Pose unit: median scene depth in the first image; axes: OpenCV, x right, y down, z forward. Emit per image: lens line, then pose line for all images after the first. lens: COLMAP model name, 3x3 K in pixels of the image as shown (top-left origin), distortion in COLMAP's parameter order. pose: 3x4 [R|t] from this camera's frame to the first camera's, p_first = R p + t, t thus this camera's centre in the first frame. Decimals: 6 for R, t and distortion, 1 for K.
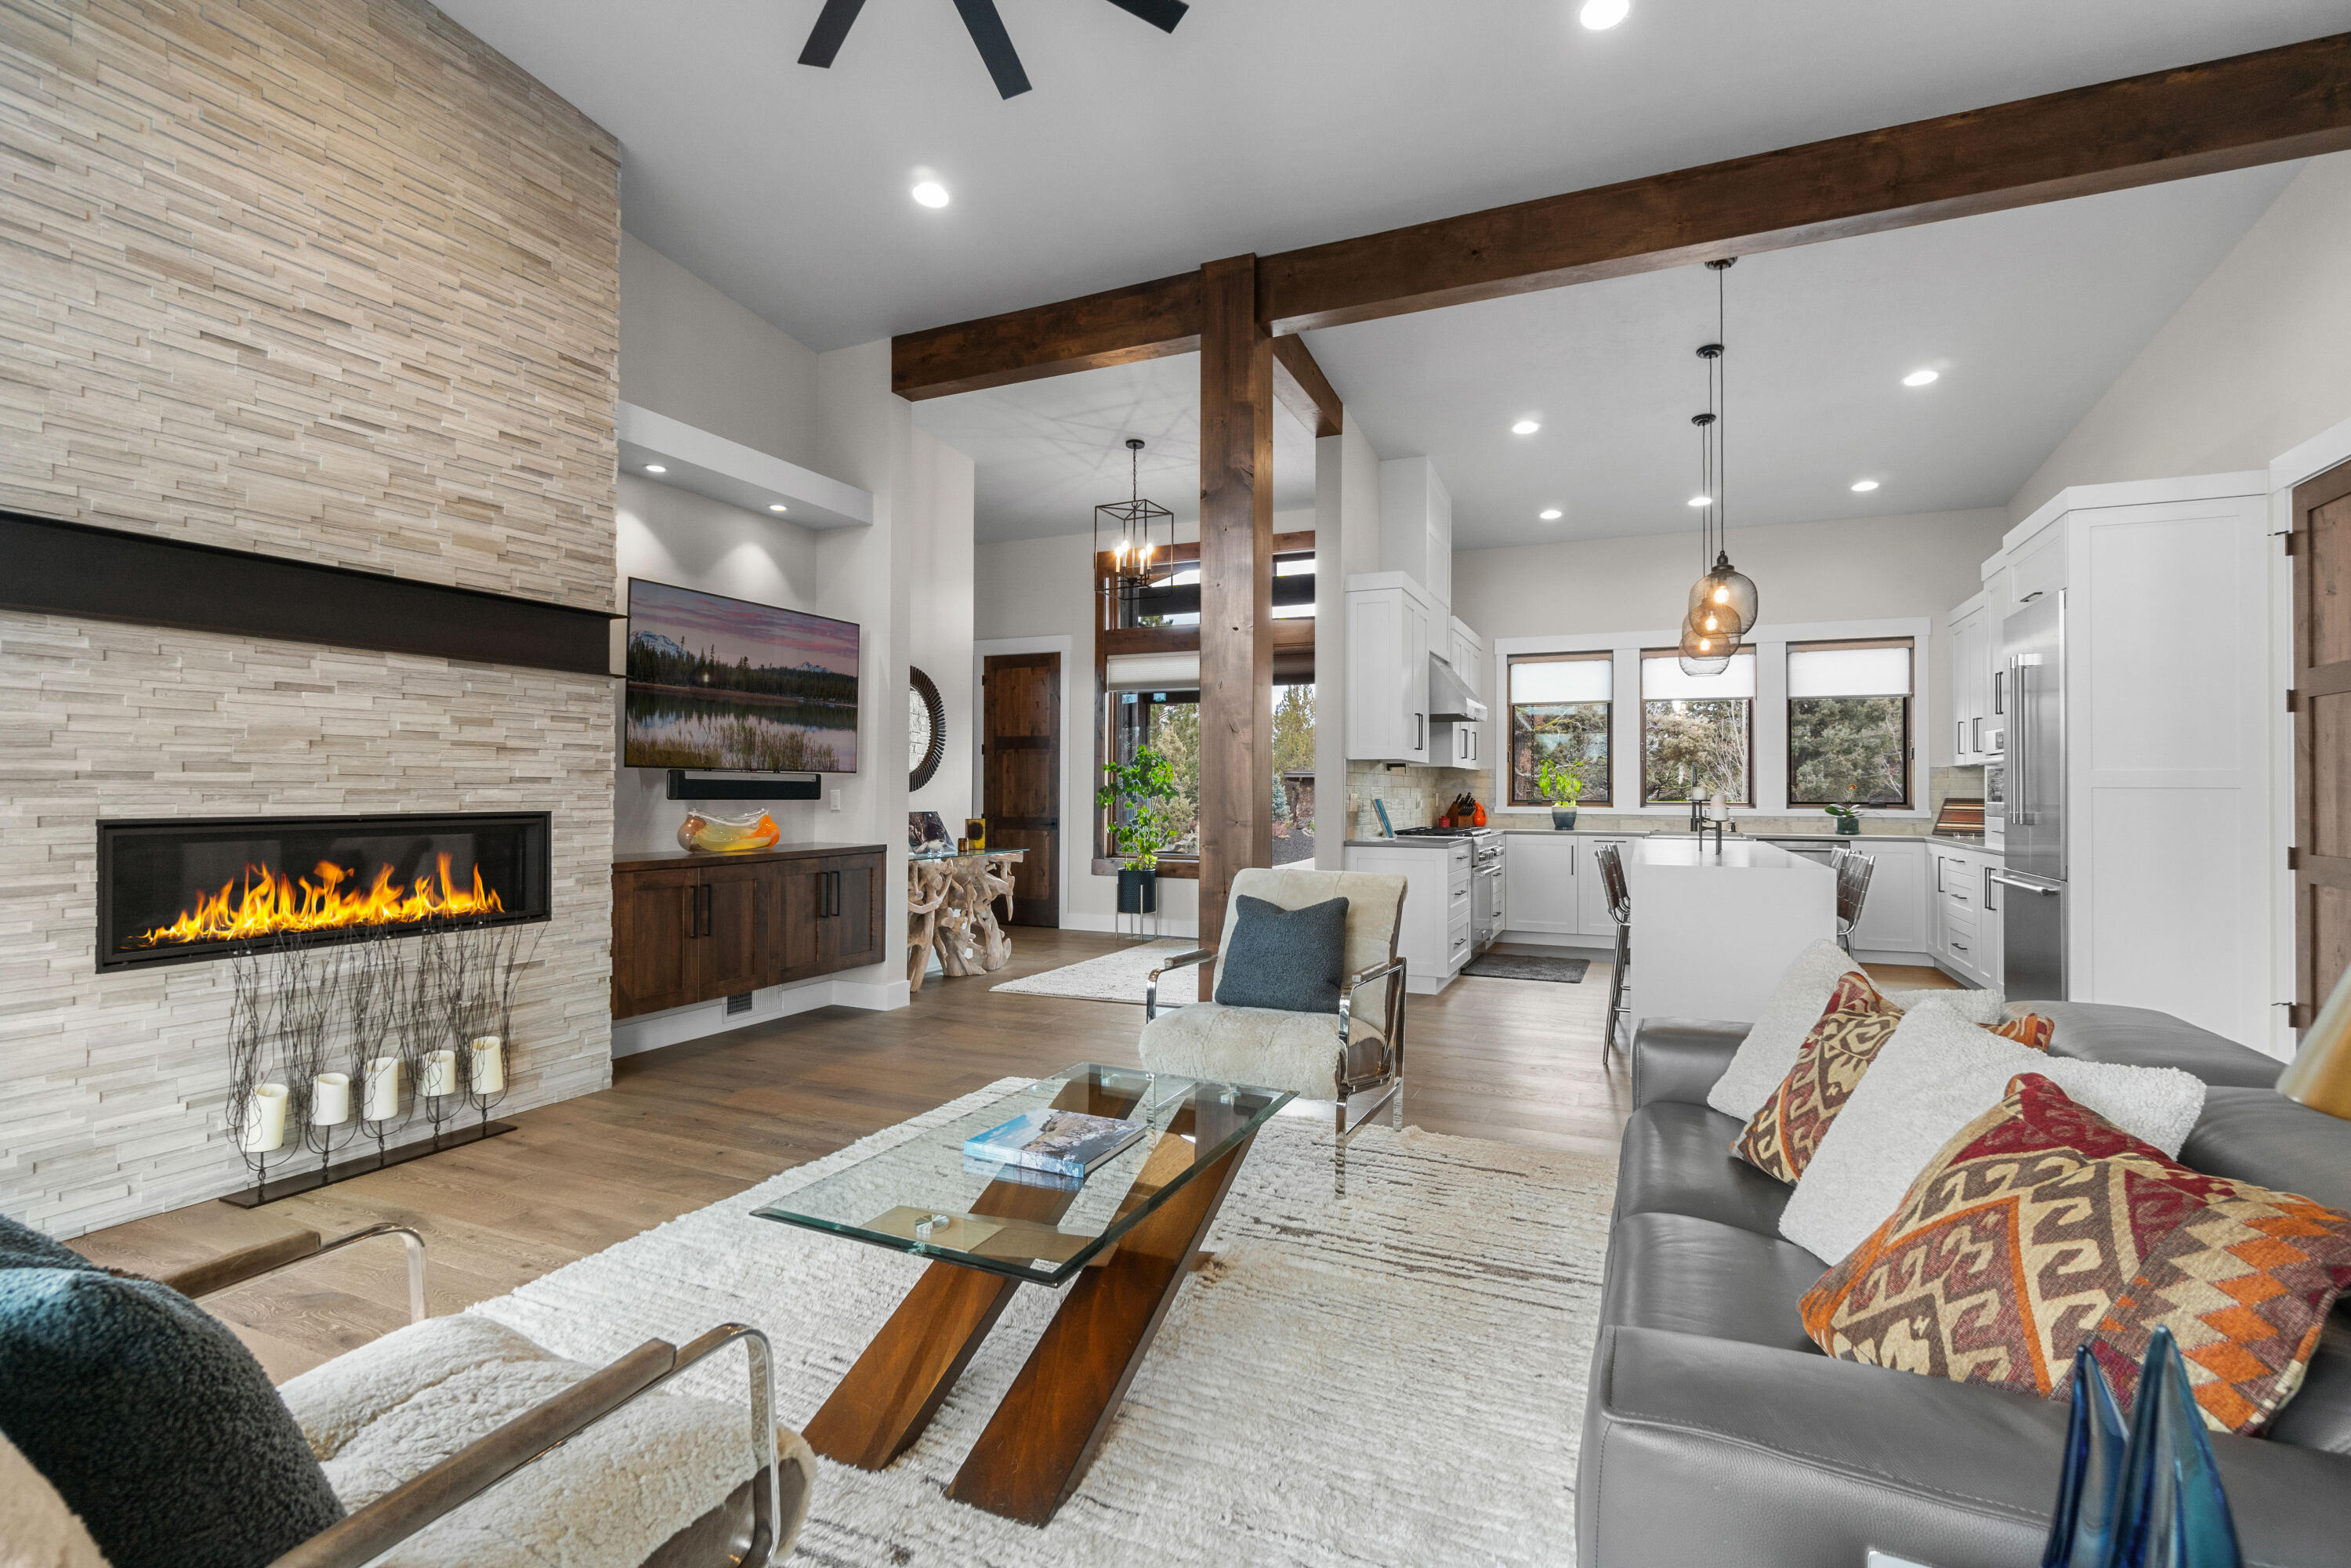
lens RADIAL K [[1076.9, 0, 1184.3], [0, 1076.9, 781.5], [0, 0, 1]] dist [-0.006657, 0.000049]
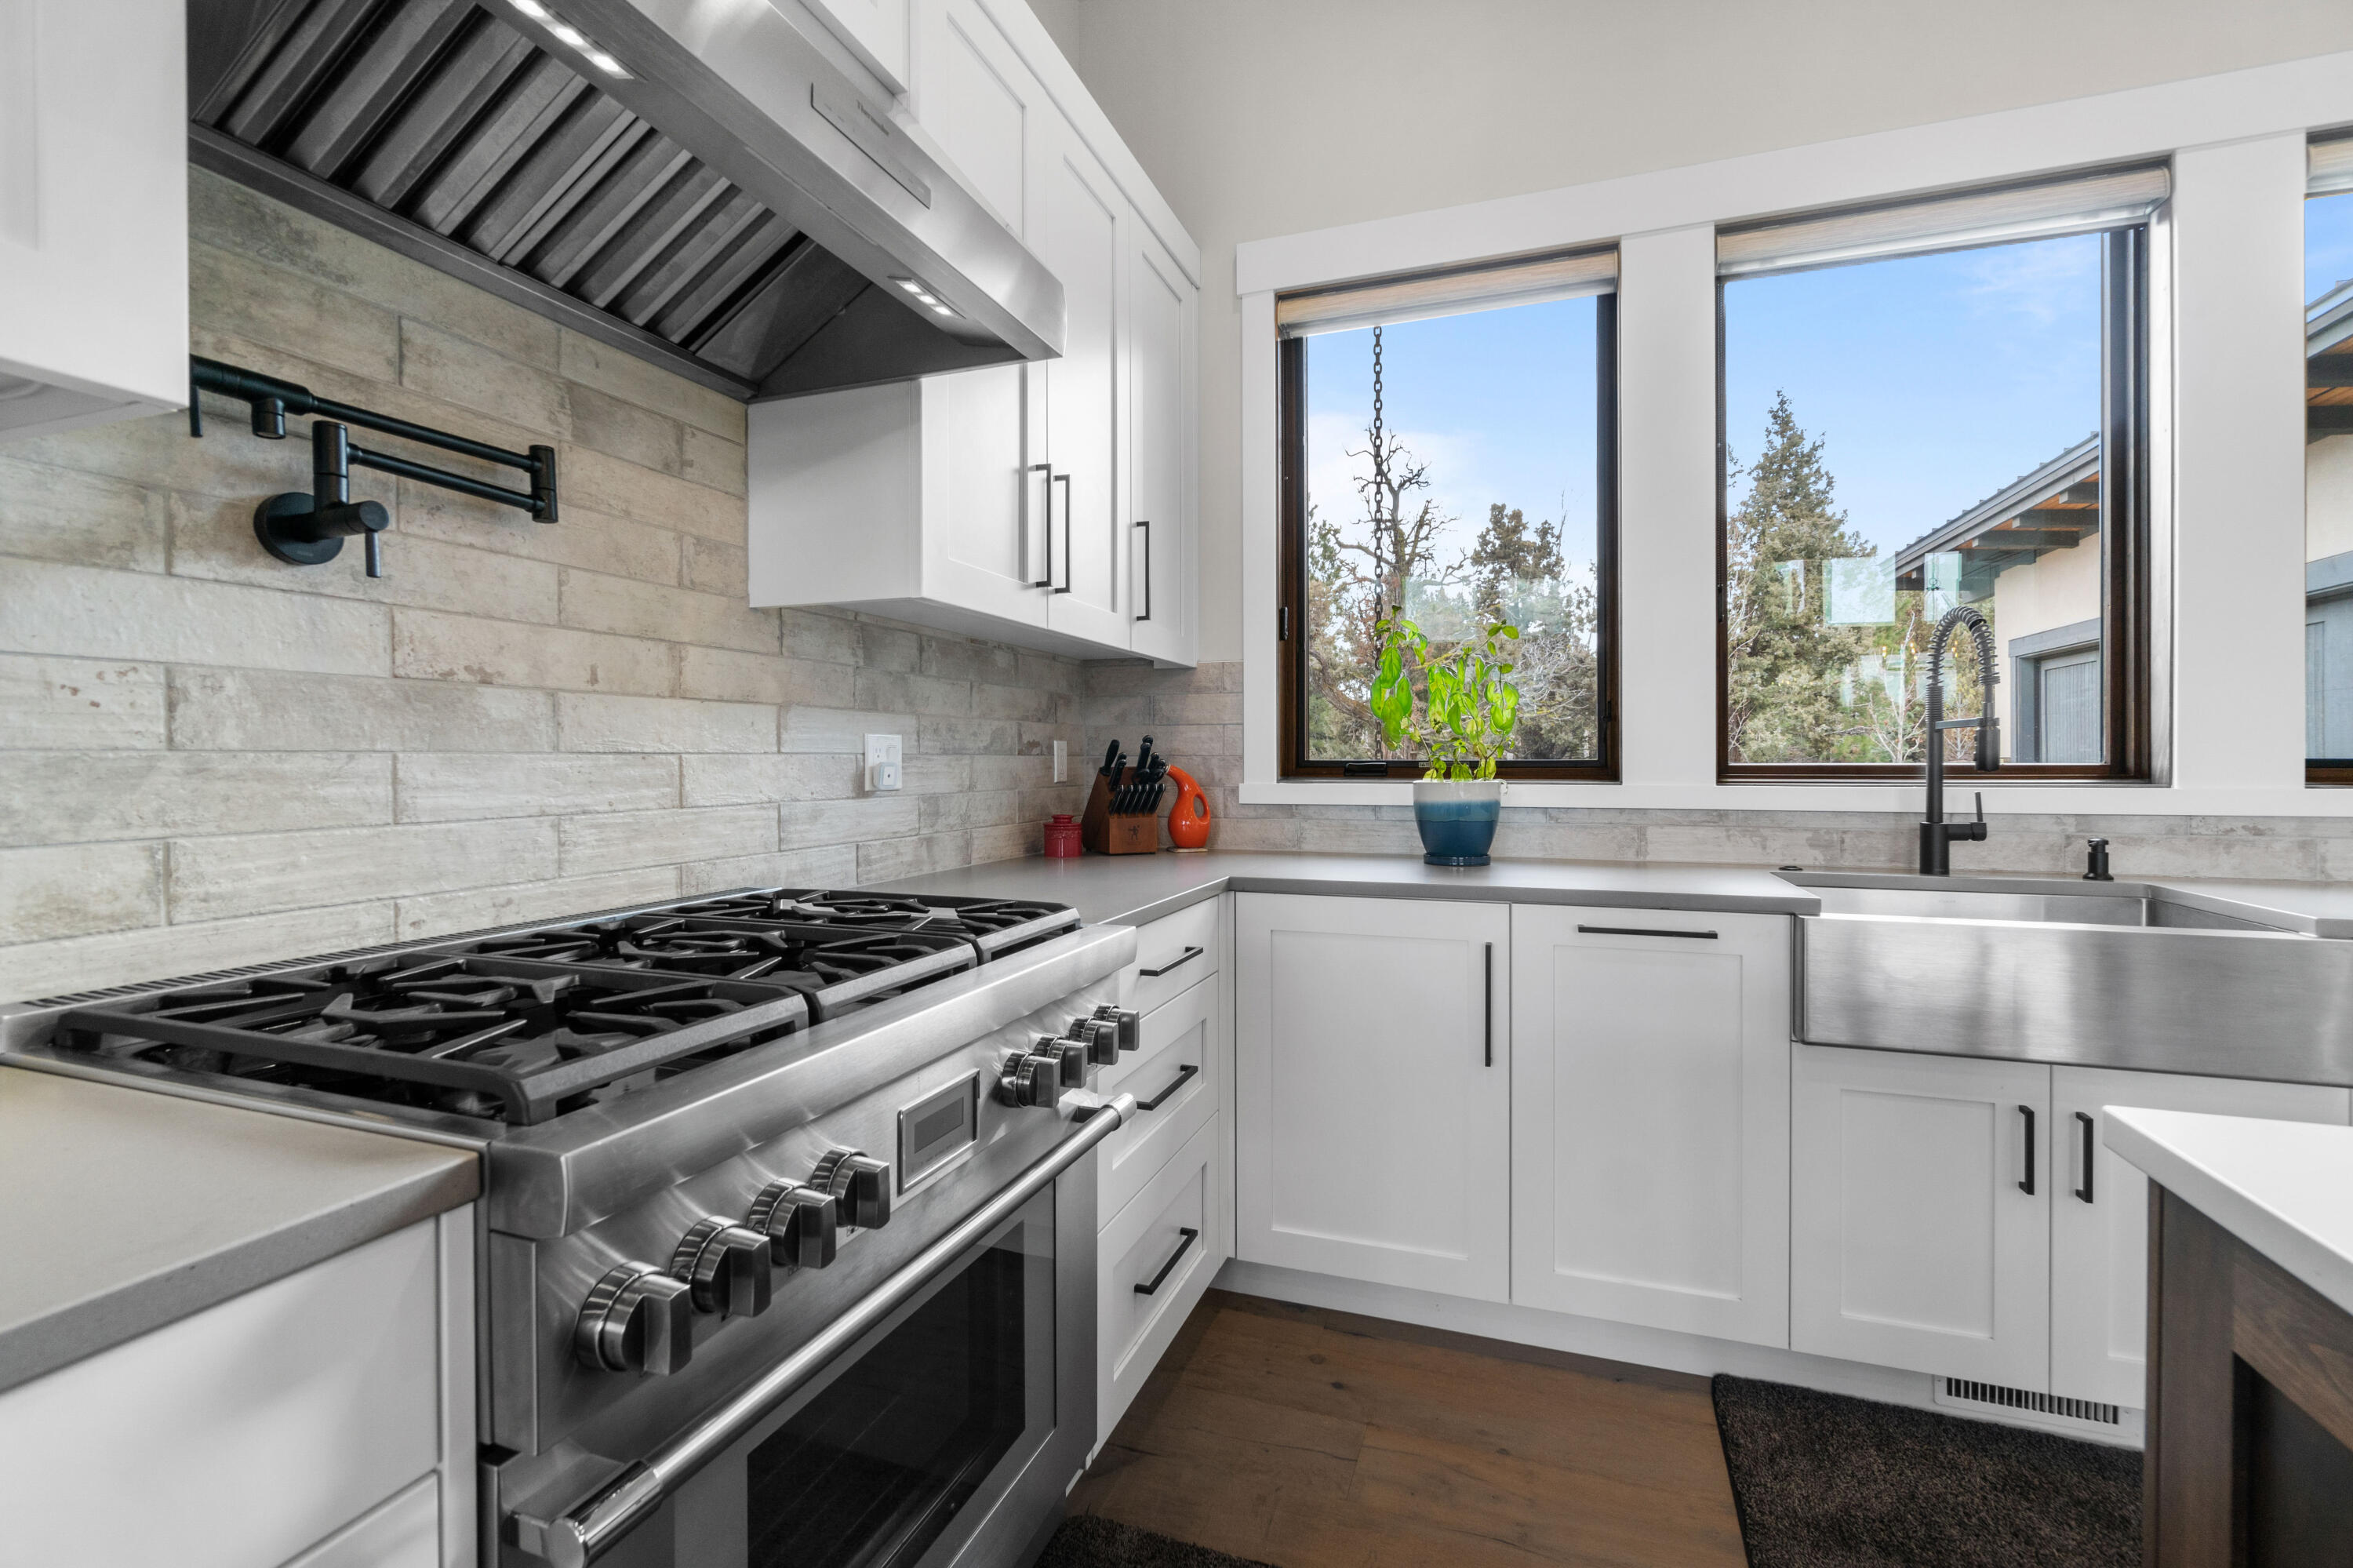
lens RADIAL K [[1017.4, 0, 1190.0], [0, 1017.4, 770.1], [0, 0, 1]] dist [-0.002160, -0.000503]
pose [[0.996999, -0.007564, 0.077041, 0.289588], [0.006084, 0.999793, 0.019428, 0.015568], [-0.077172, -0.018901, 0.996839, 0.815189]]
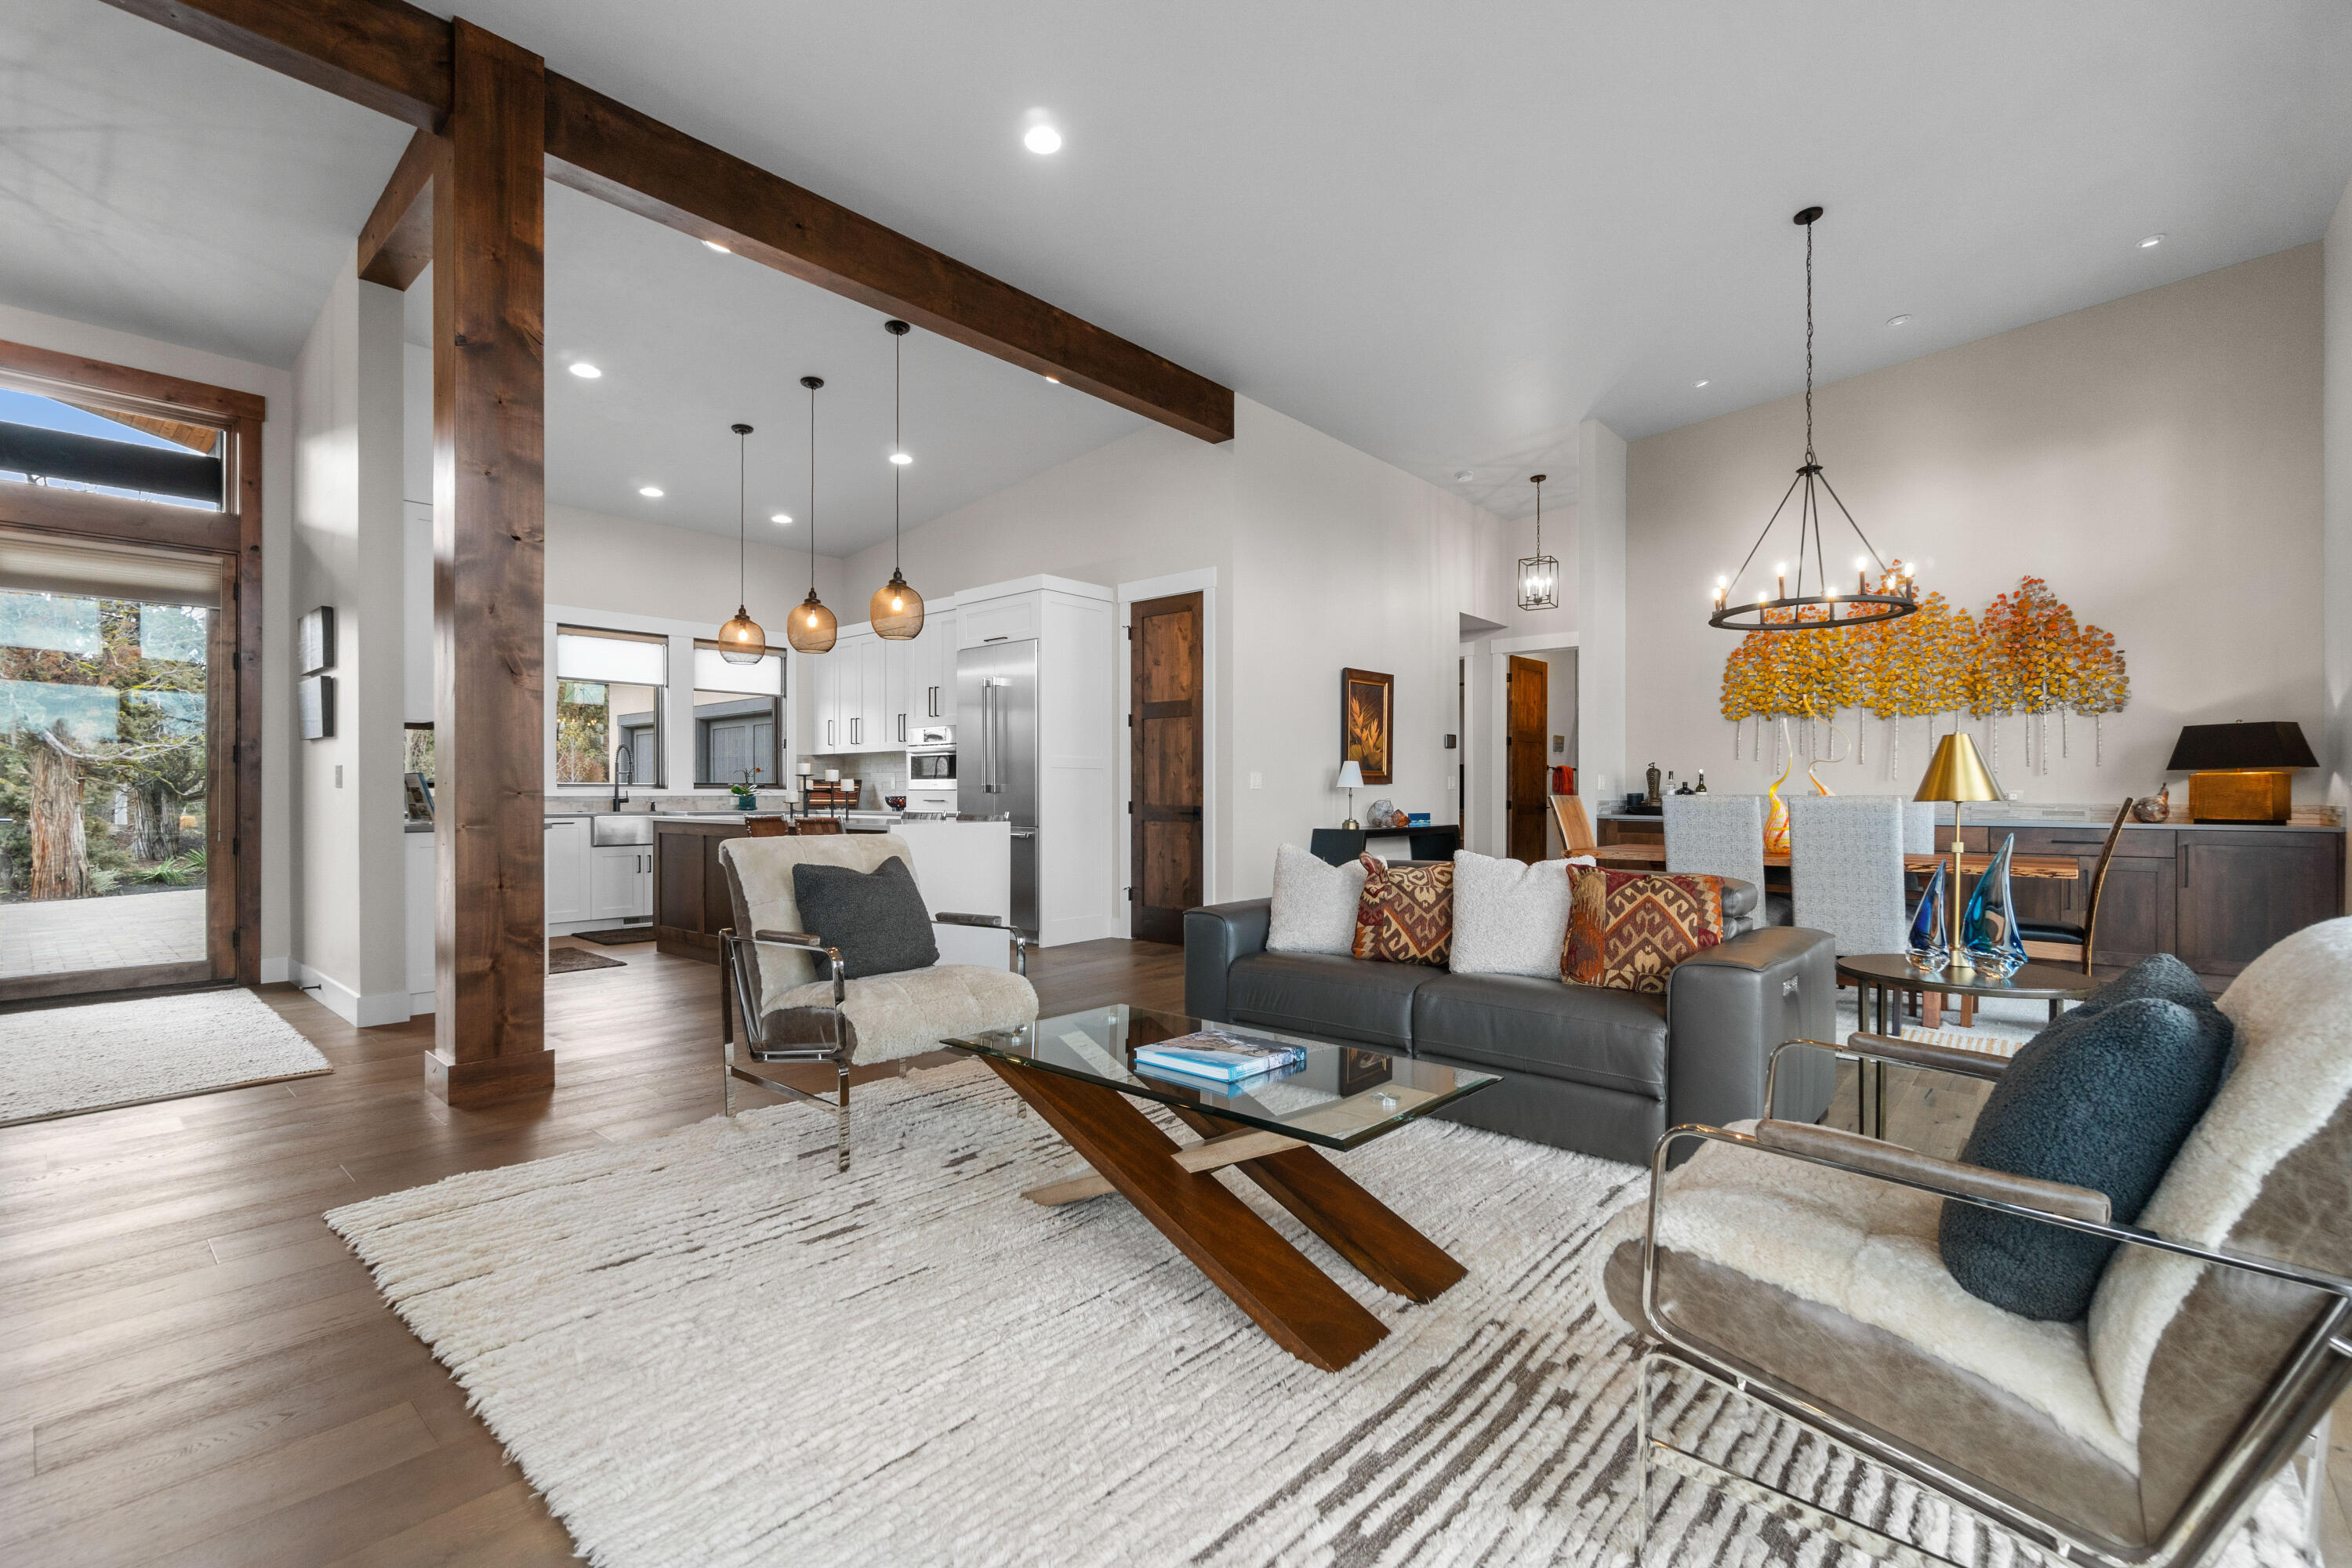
lens RADIAL K [[1031.4, 0, 1191.4], [0, 1031.4, 790.9], [0, 0, 1]] dist [-0.000666, 0.000031]
pose [[0.293296, -0.003258, 0.956016, -0.319126], [-0.007679, 0.999954, 0.005763, 0.017719], [-0.955991, -0.009032, 0.293257, 0.206779]]
